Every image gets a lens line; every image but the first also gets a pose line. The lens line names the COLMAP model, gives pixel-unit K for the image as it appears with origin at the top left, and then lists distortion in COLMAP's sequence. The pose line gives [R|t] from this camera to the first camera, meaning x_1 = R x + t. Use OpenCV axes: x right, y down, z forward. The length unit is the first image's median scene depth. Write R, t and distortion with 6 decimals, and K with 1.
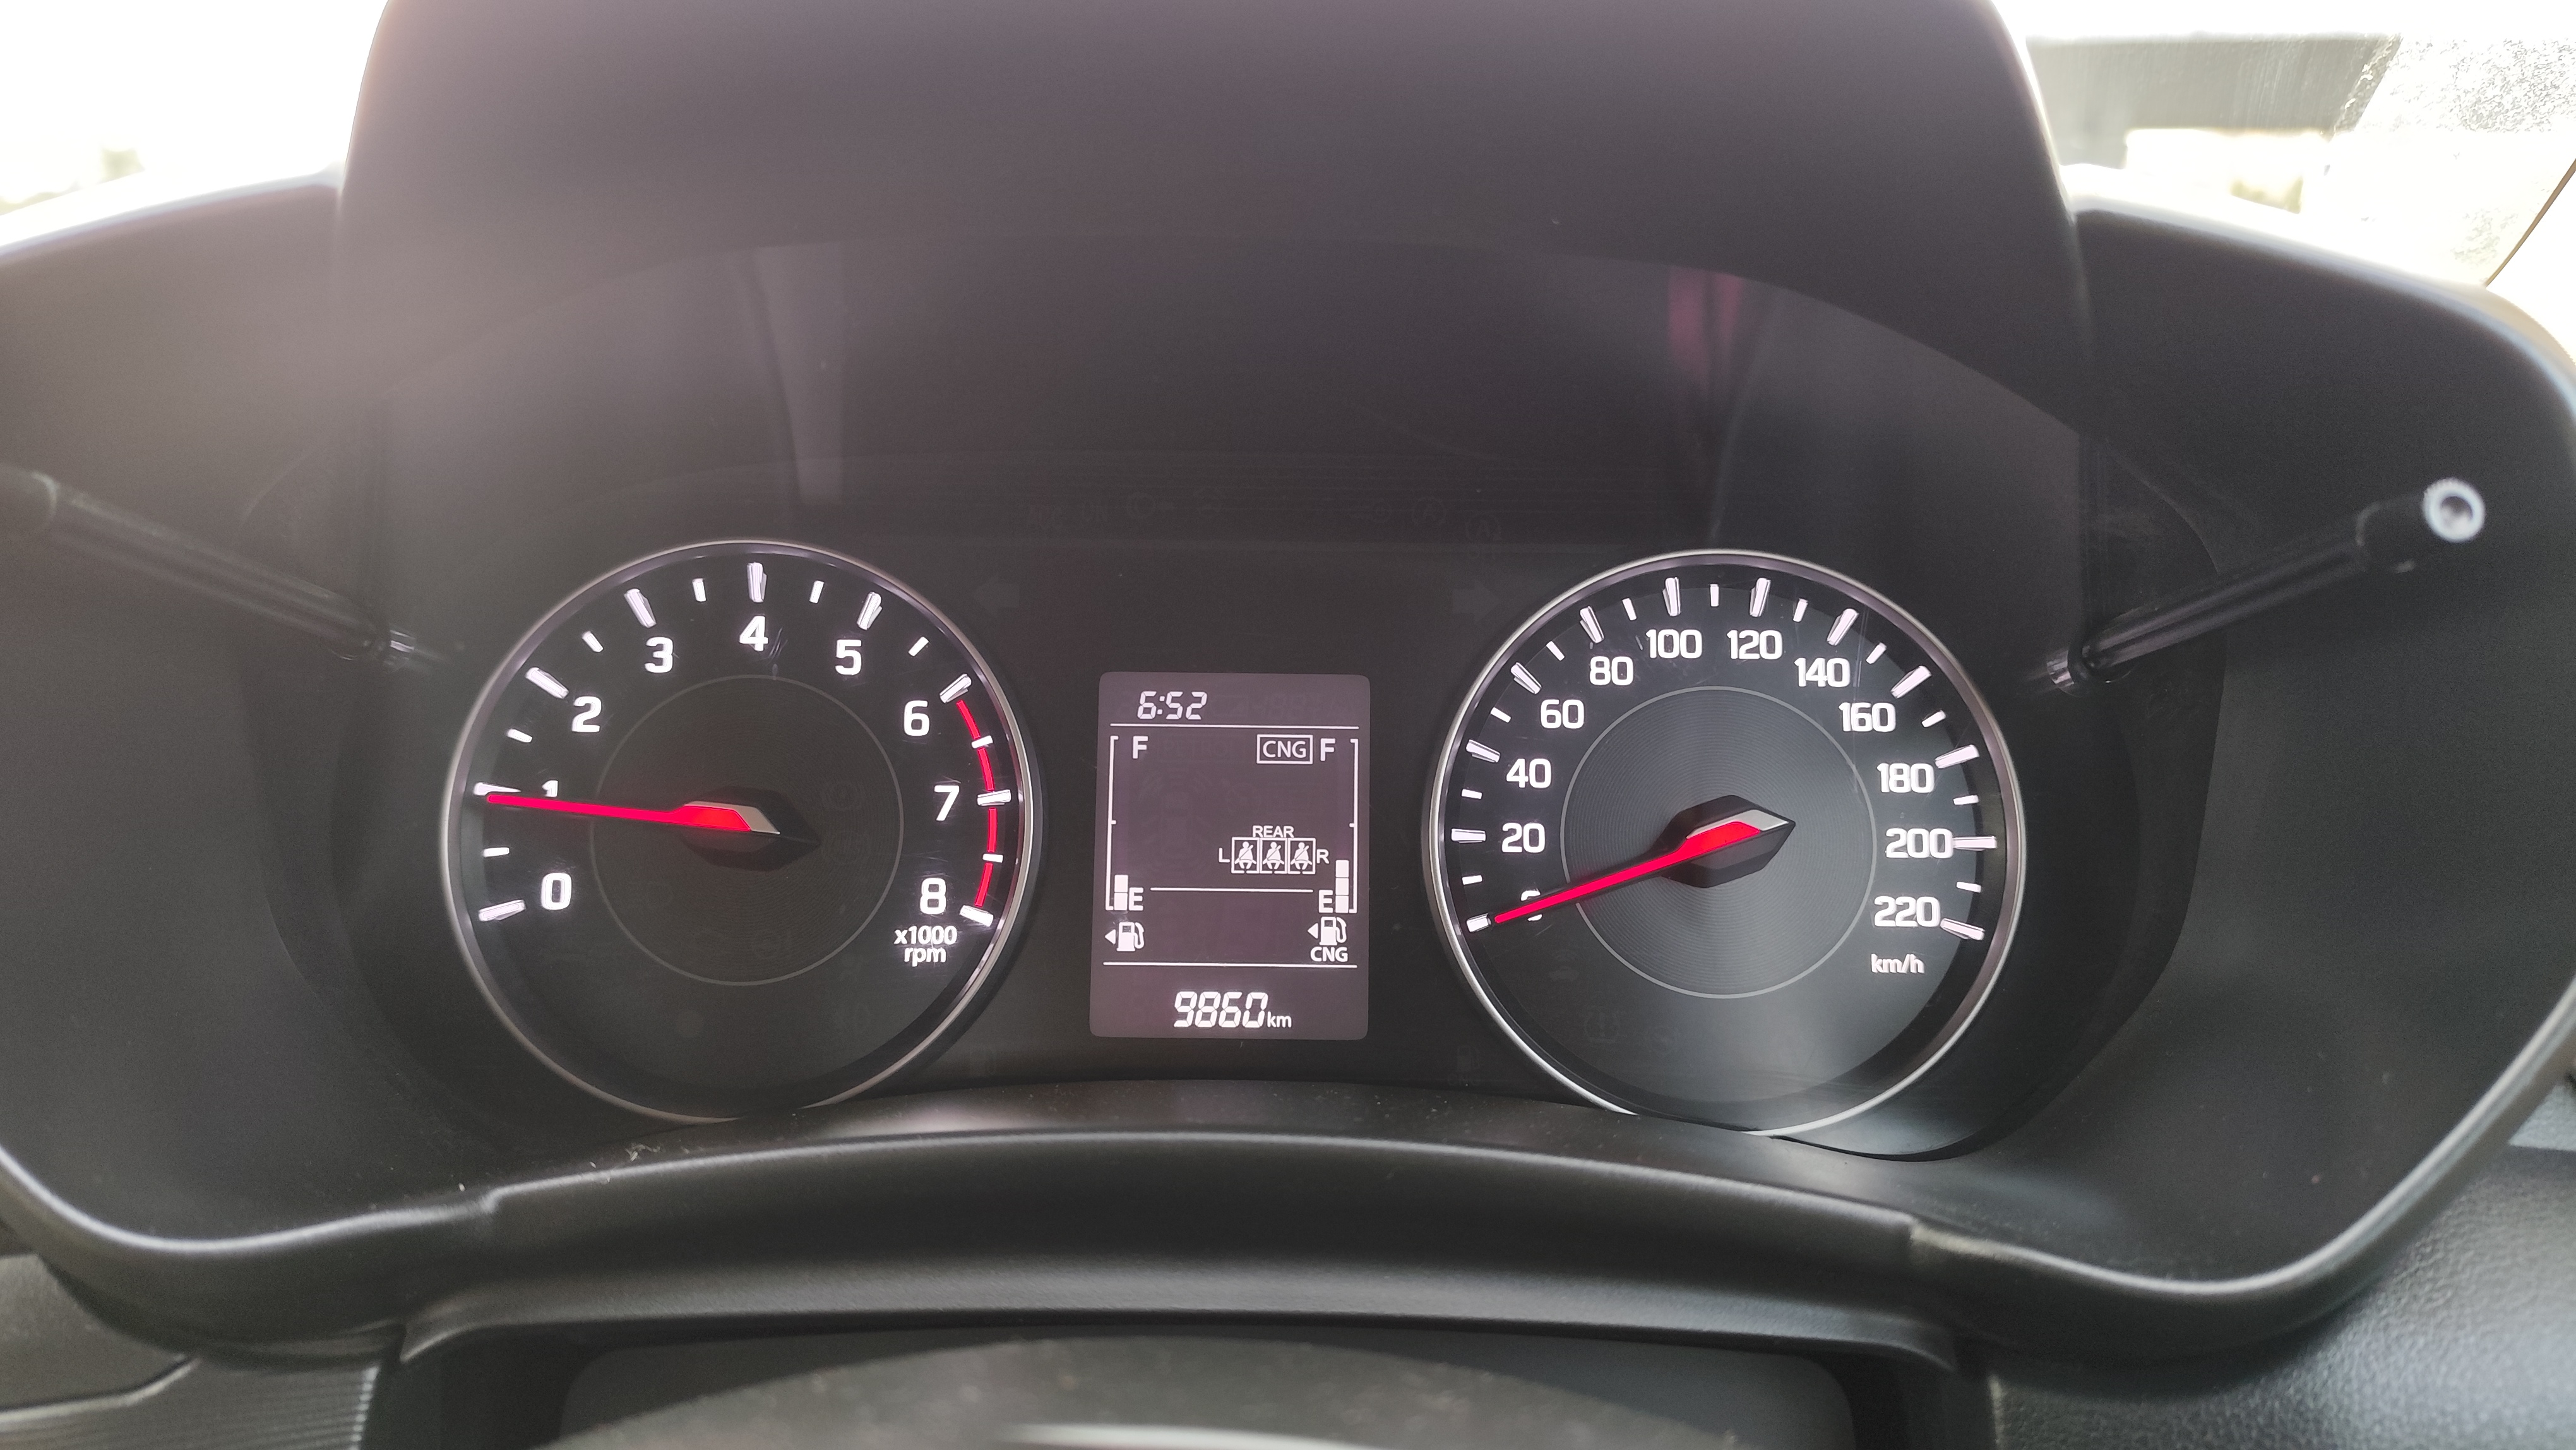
lens RADIAL K [[1767.7, 0, 1285.5], [0, 1767.7, 720.7], [0, 0, 1]] dist [0.029453, -0.027439]
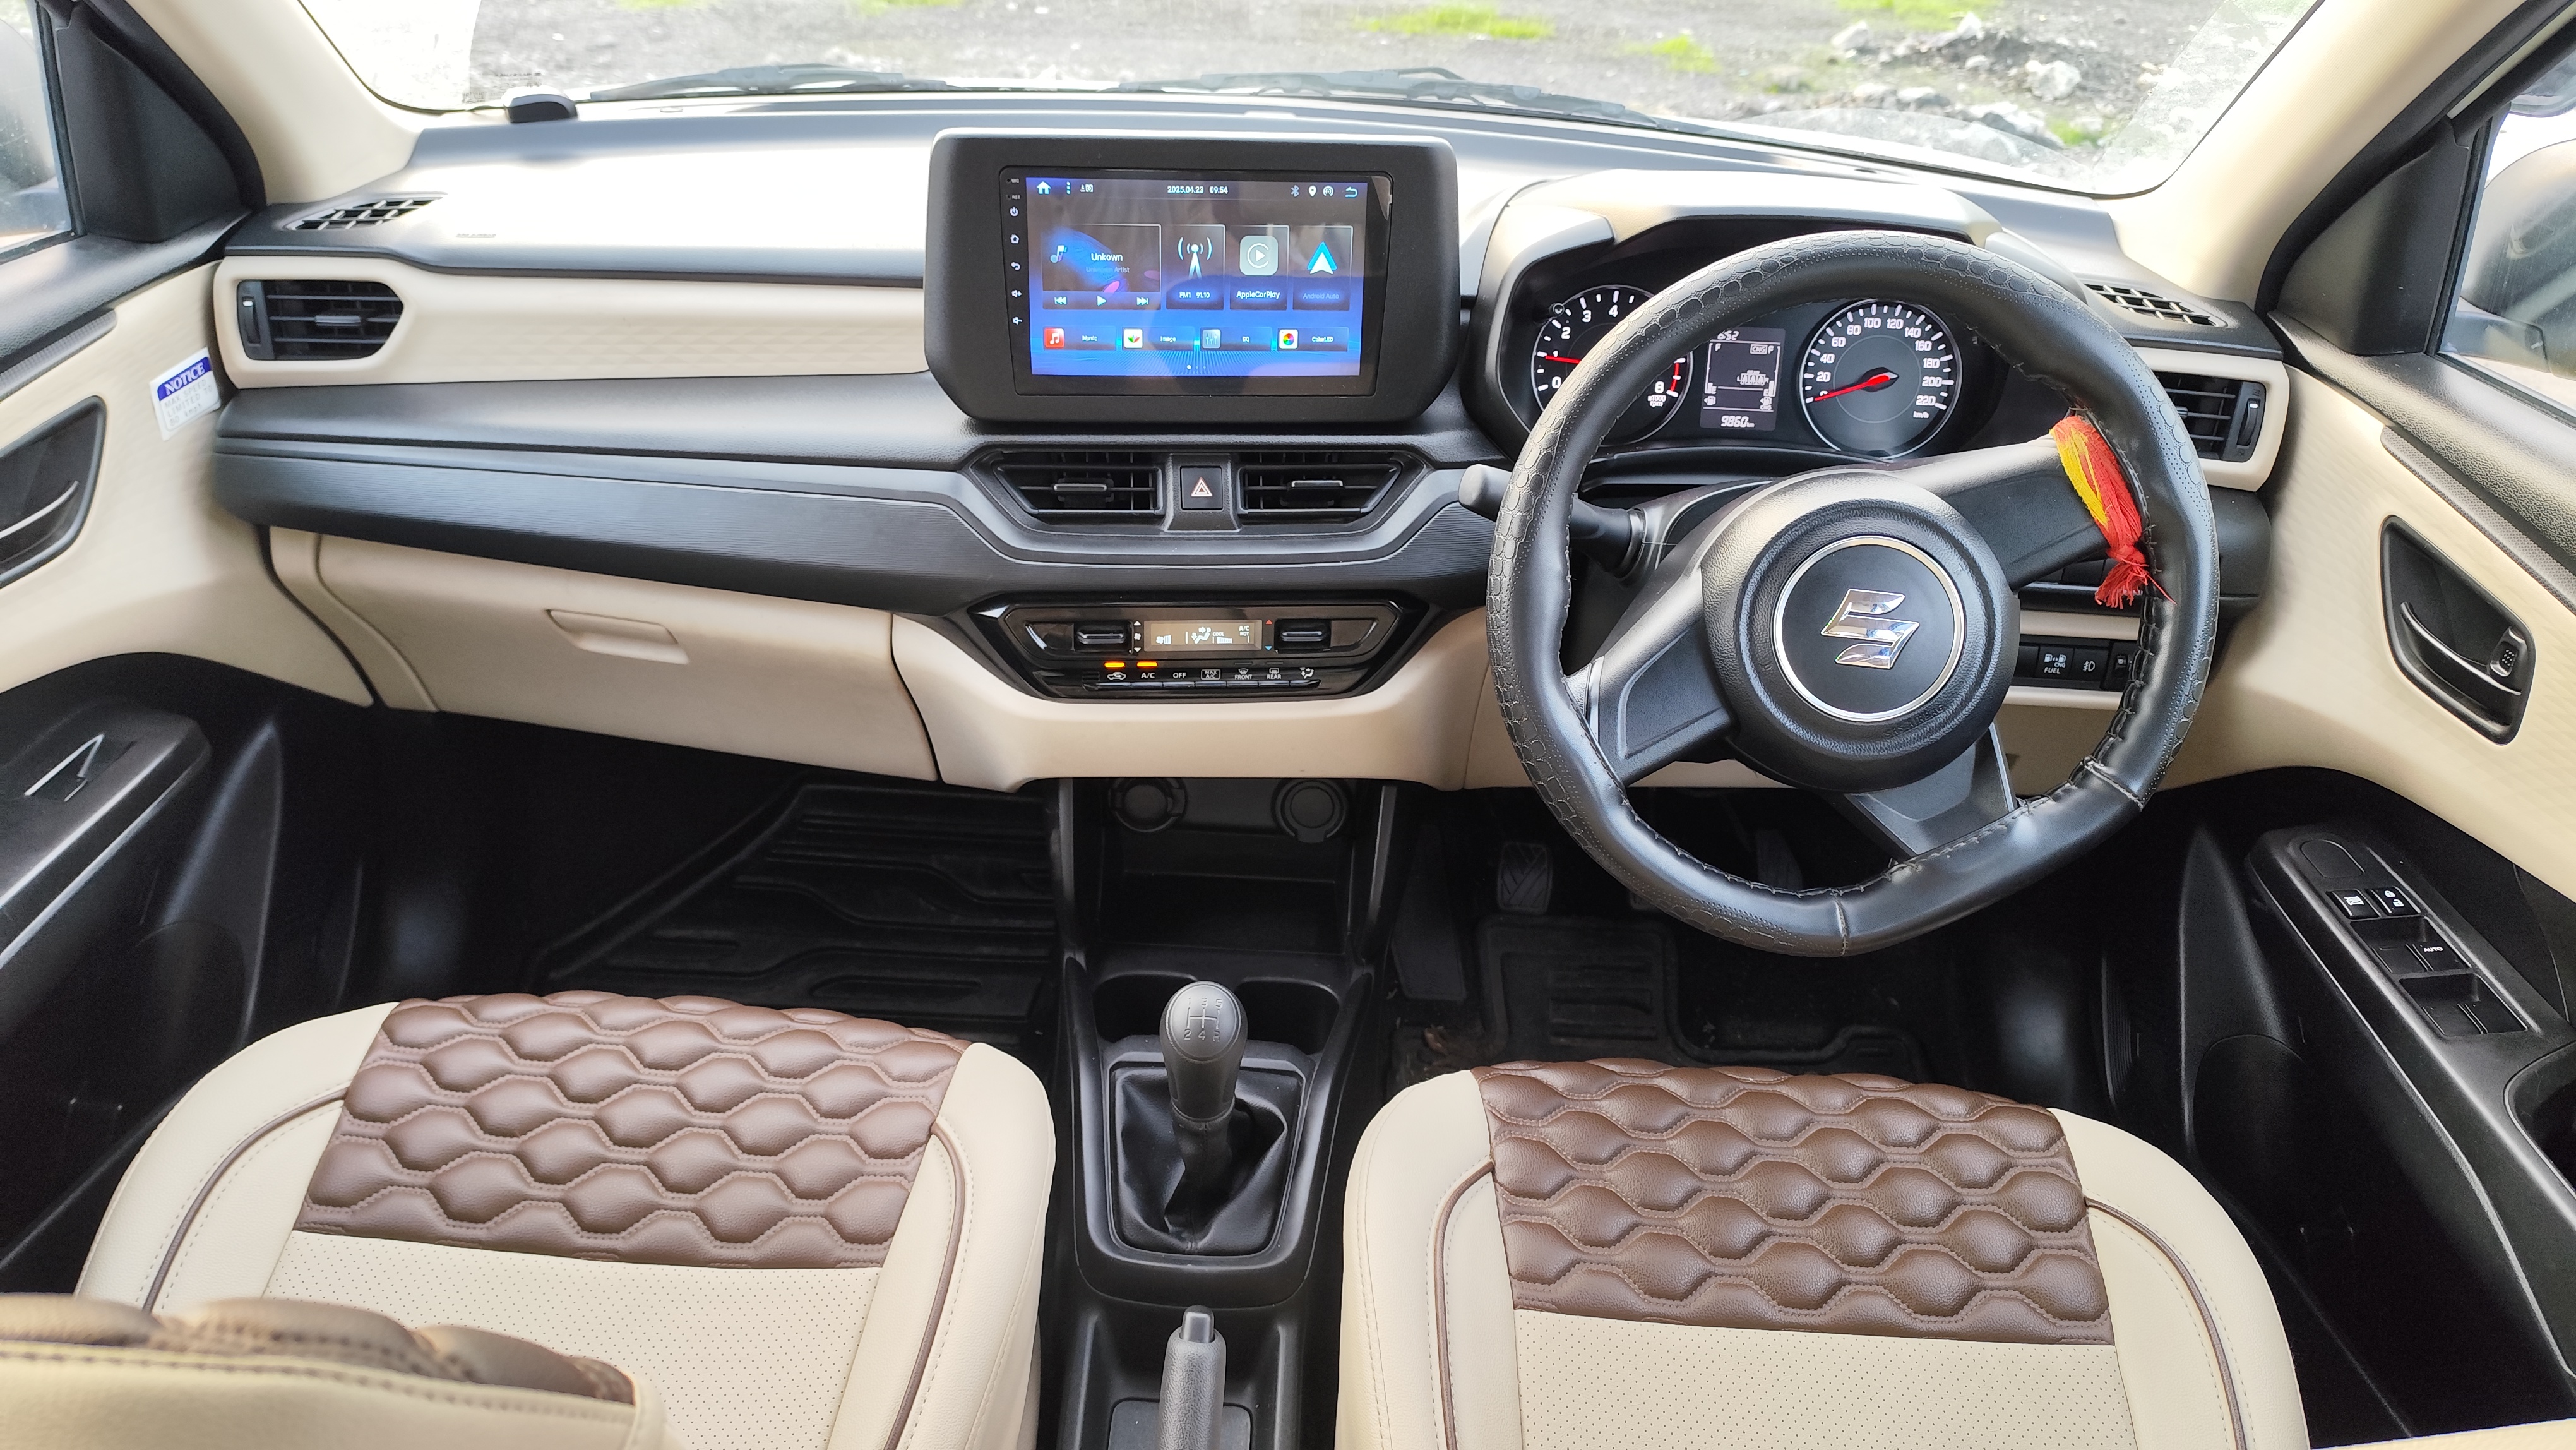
lens RADIAL K [[1767.7, 0, 1284.7], [0, 1767.7, 730.2], [0, 0, 1]] dist [0.029453, -0.027439]
pose [[0.999333, 0.036179, -0.005058, -0.924307], [-0.032826, 0.950089, 0.310247, -0.336862], [0.016030, -0.309874, 0.950642, -2.697890]]
